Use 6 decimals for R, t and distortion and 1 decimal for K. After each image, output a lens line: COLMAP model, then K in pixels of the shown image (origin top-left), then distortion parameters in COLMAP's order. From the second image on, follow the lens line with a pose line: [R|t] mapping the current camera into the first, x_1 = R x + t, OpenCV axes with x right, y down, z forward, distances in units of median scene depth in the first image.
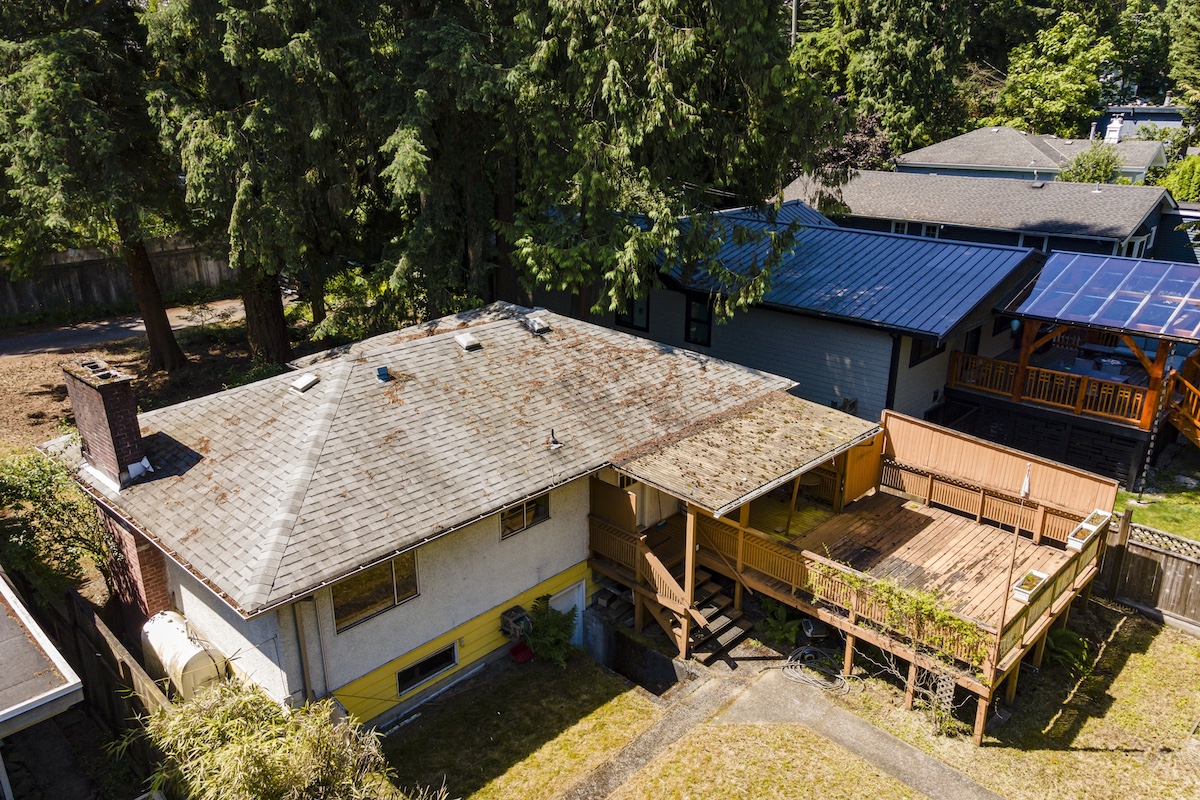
lens RADIAL K [[879.0, 0, 600.0], [0, 879.0, 400.0], [0, 0, 1]] dist [0.009275, 0.041855]
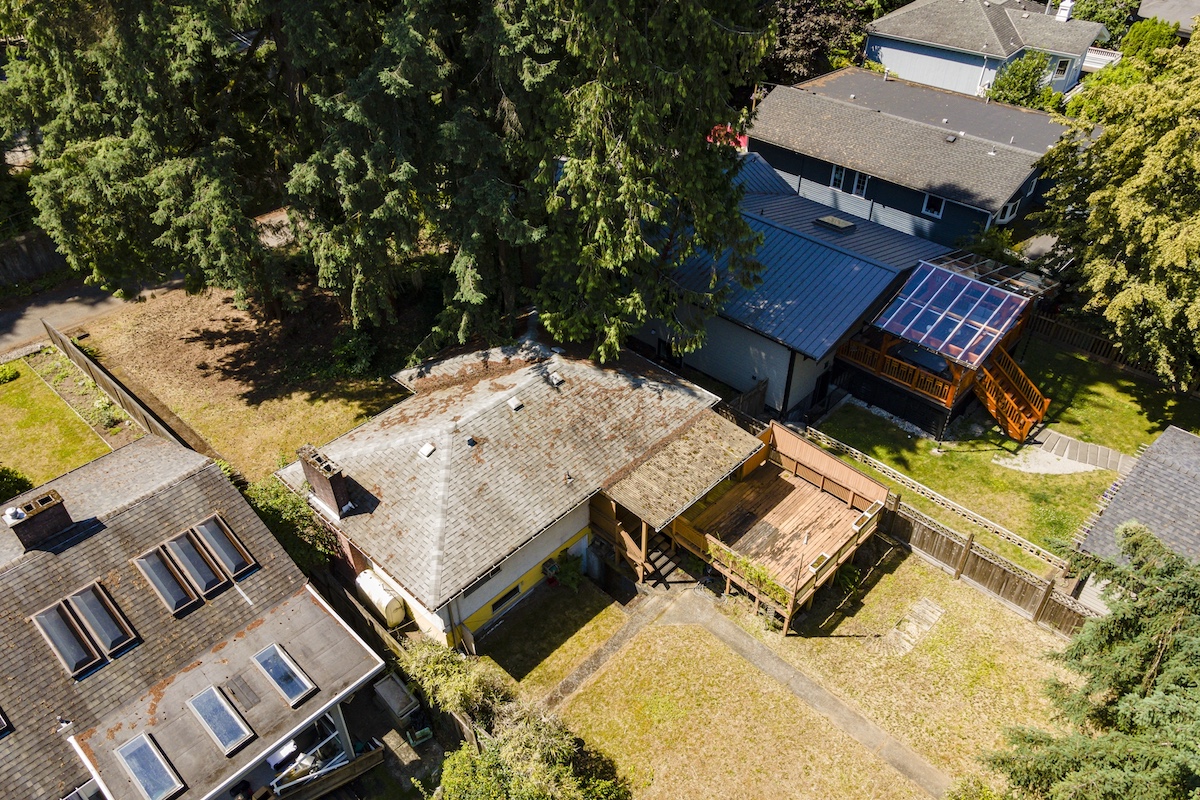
lens RADIAL K [[879.0, 0, 600.0], [0, 879.0, 400.0], [0, 0, 1]] dist [0.009275, 0.041855]
pose [[0.999978, -0.006328, -0.001874, 0.014460], [0.006592, 0.943779, 0.330511, -0.681553], [-0.000323, -0.330517, 0.943800, -0.617248]]
